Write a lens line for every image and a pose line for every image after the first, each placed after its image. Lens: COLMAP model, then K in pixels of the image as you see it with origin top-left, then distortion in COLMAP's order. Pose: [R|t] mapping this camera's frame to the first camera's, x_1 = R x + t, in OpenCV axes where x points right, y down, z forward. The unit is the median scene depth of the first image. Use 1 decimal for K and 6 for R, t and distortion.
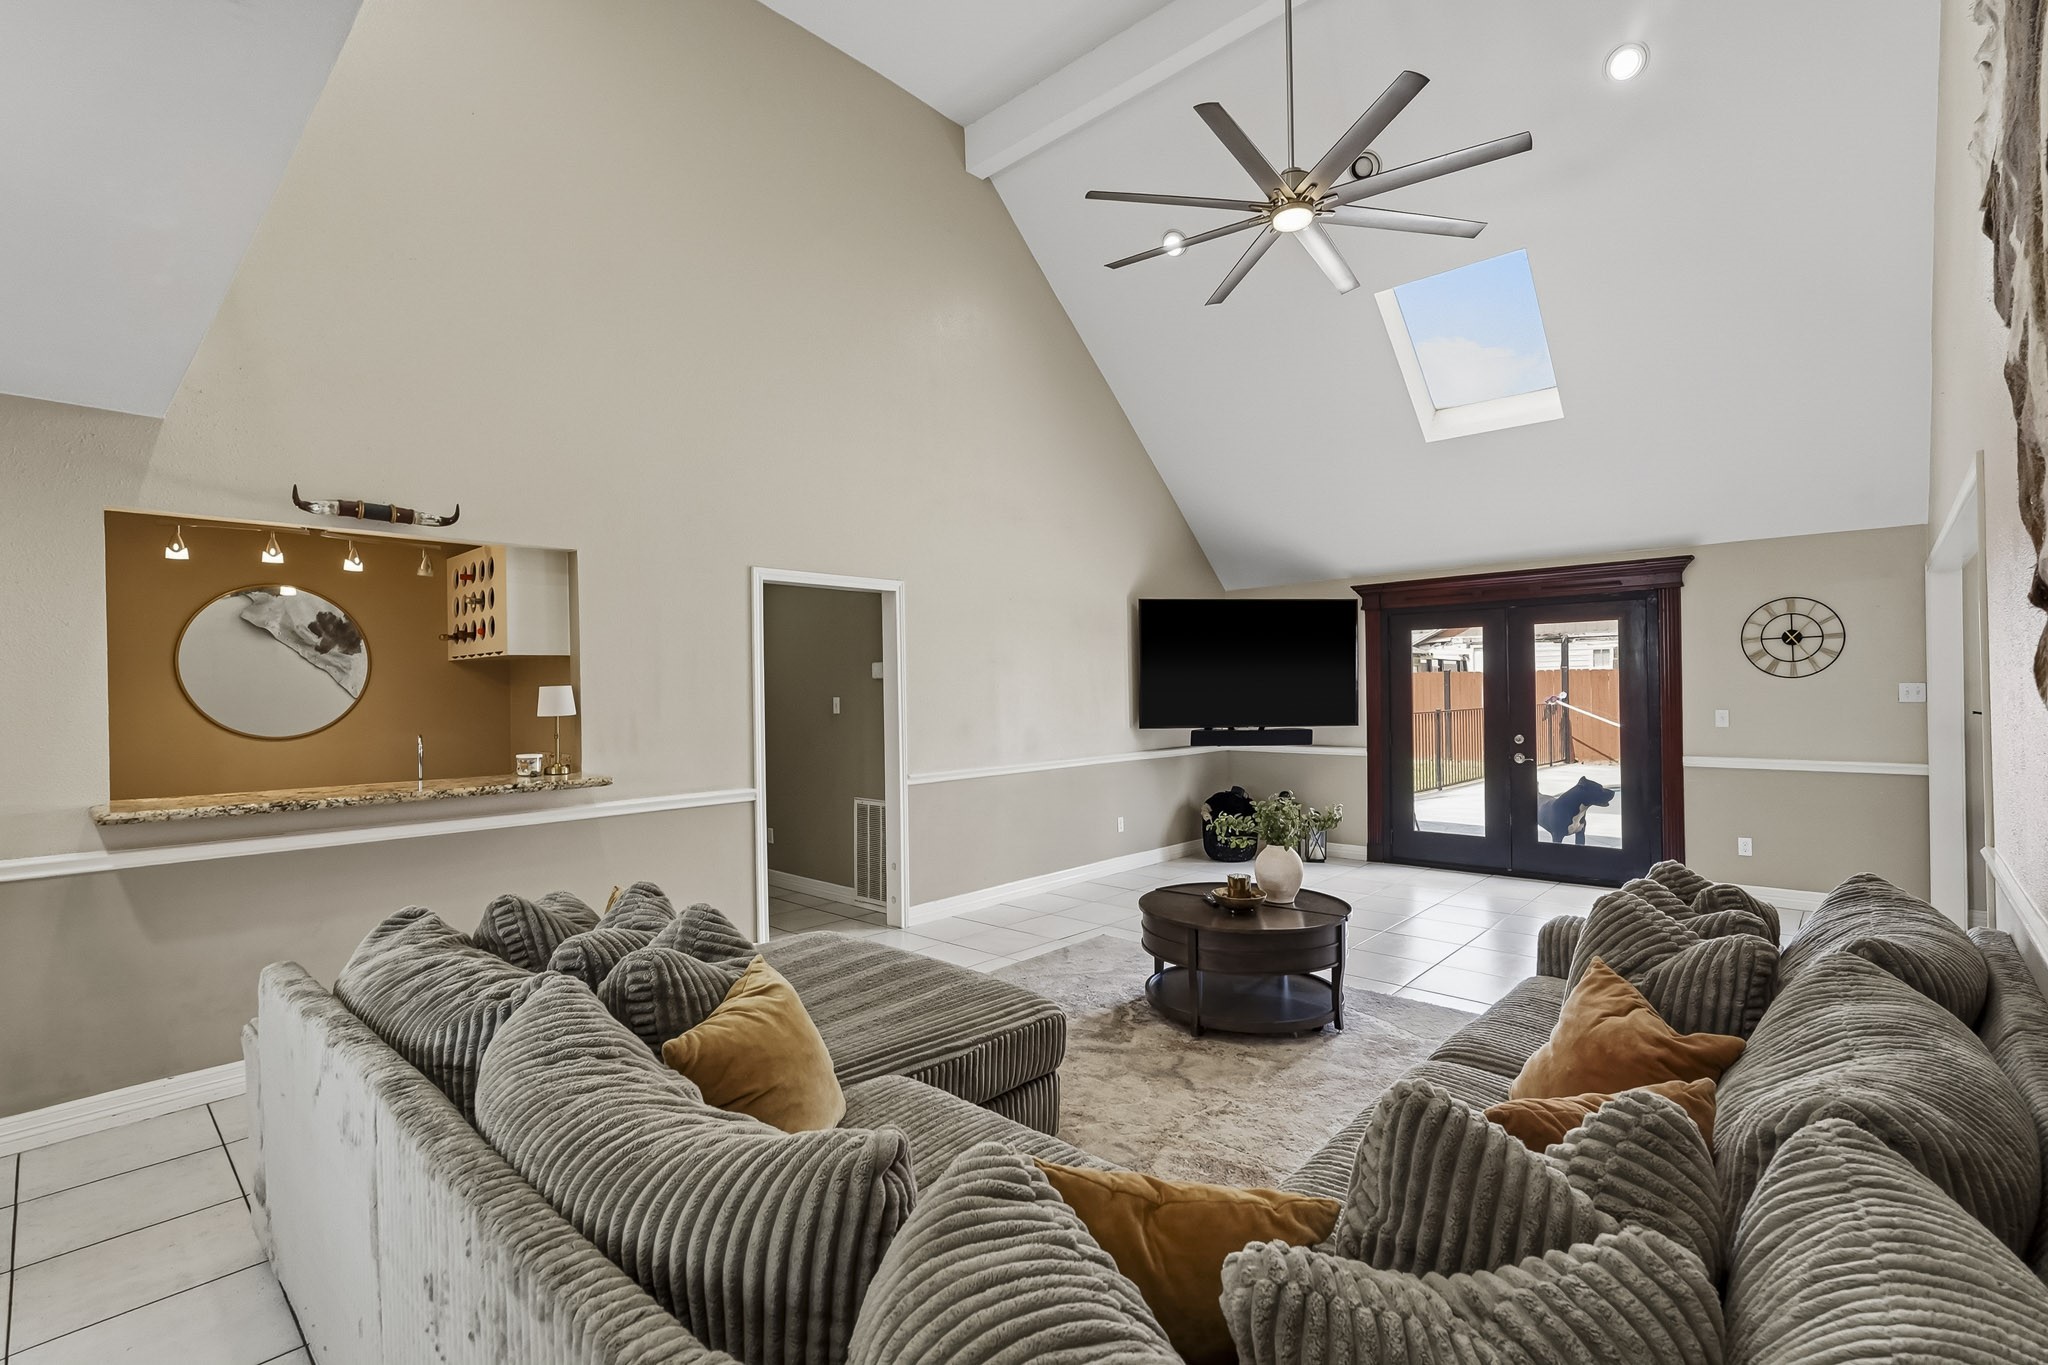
lens RADIAL K [[906.9, 0, 1023.8], [0, 906.9, 673.2], [0, 0, 1]] dist [-0.023449, 0.008670]
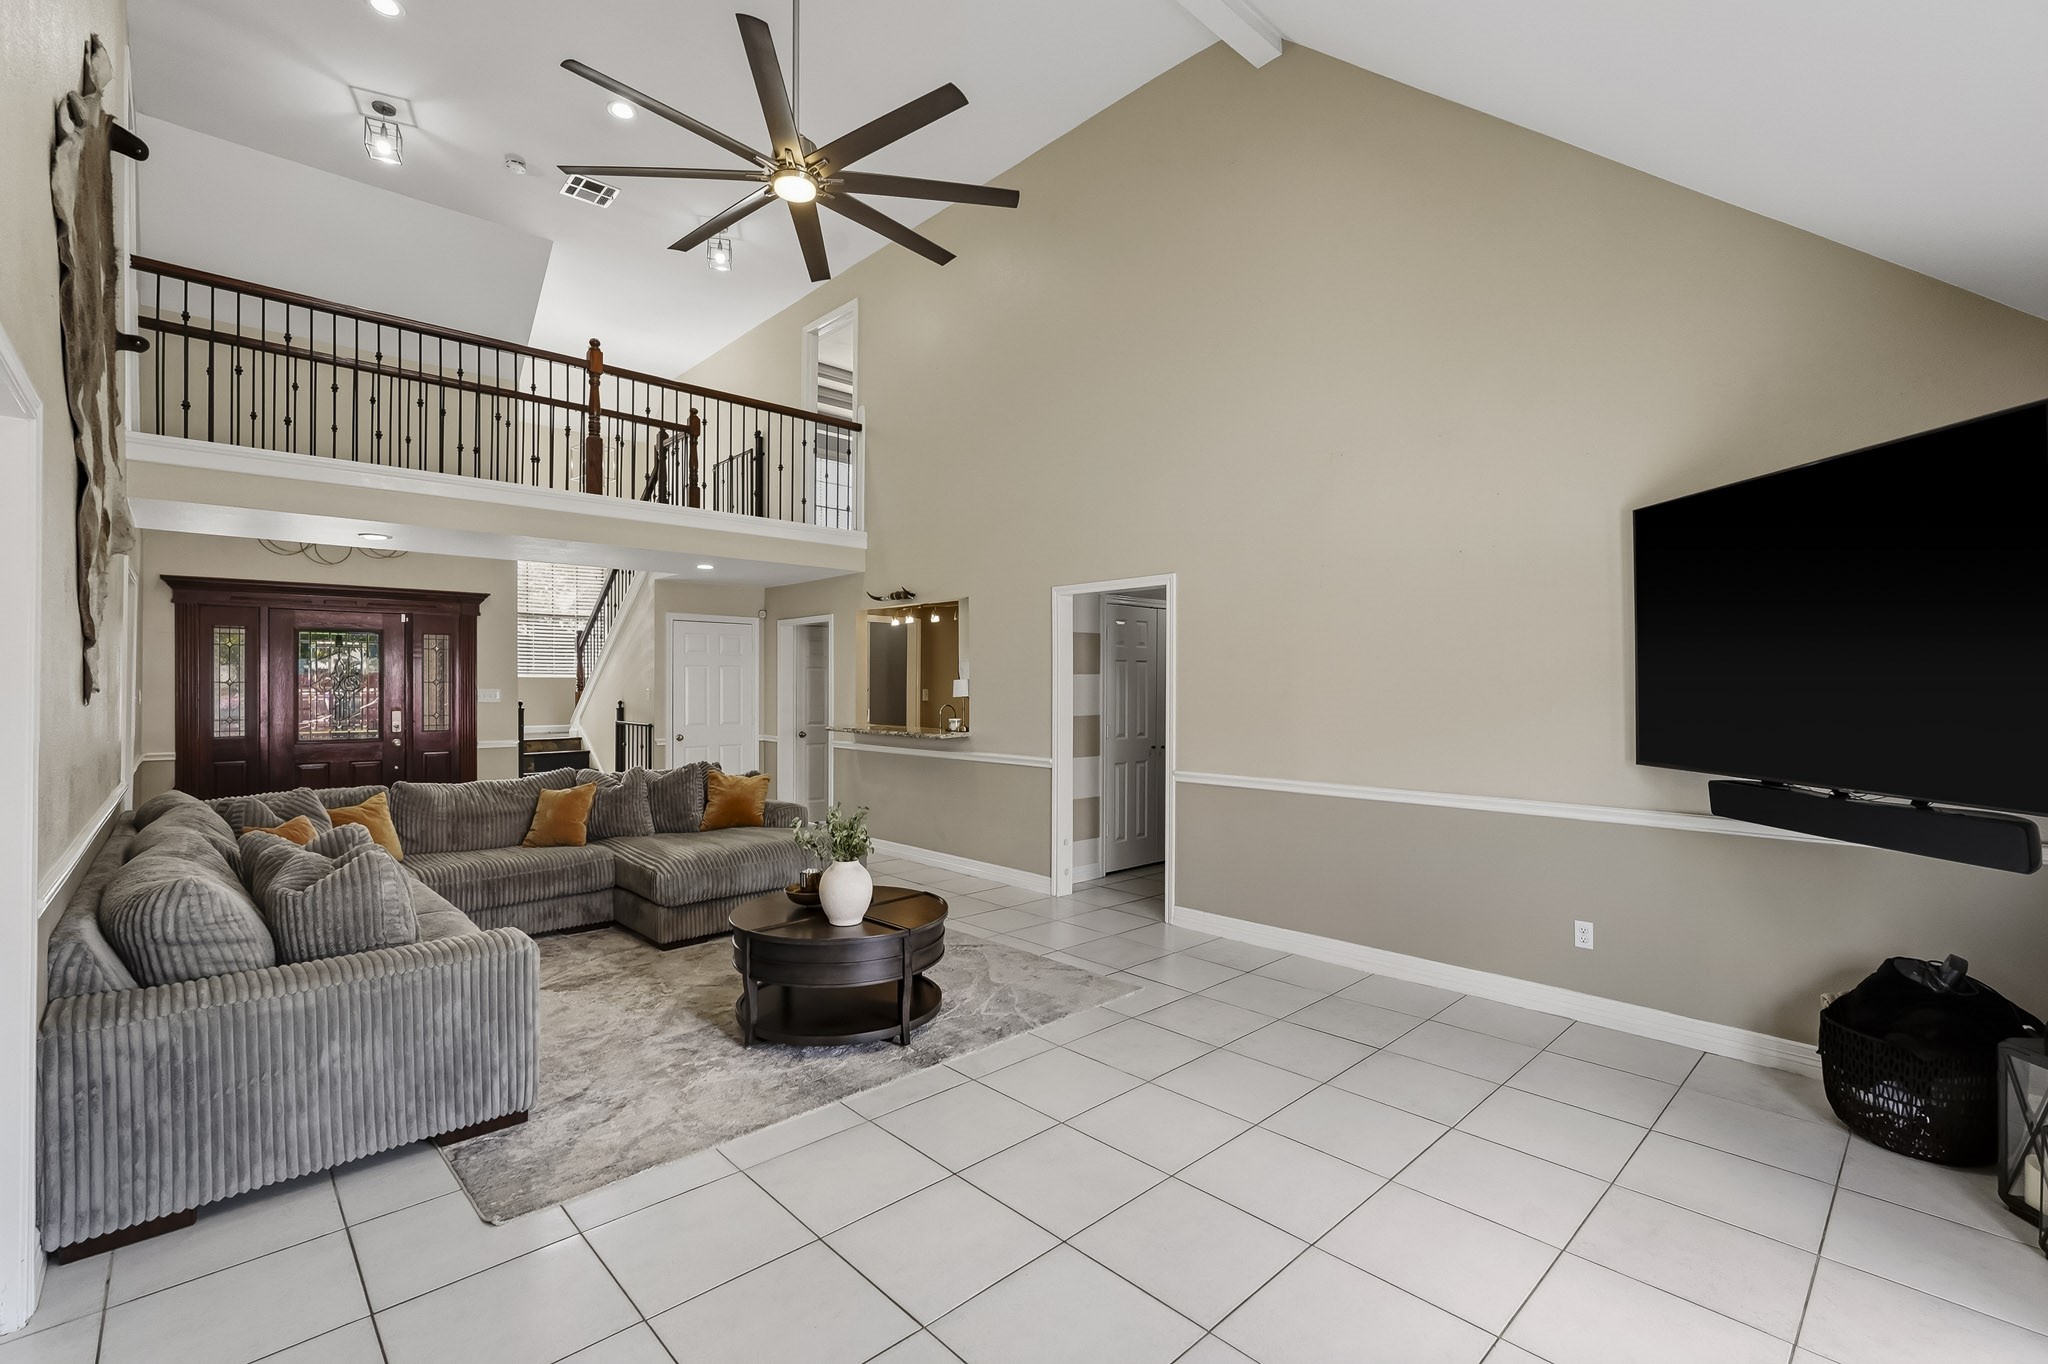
lens RADIAL K [[906.9, 0, 1023.8], [0, 906.9, 672.7], [0, 0, 1]] dist [-0.023449, 0.008670]
pose [[-0.066211, -0.007688, -0.997776, 0.852311], [0.012717, 0.999883, -0.008548, 0.012864], [0.997725, -0.013254, -0.066105, 0.901642]]
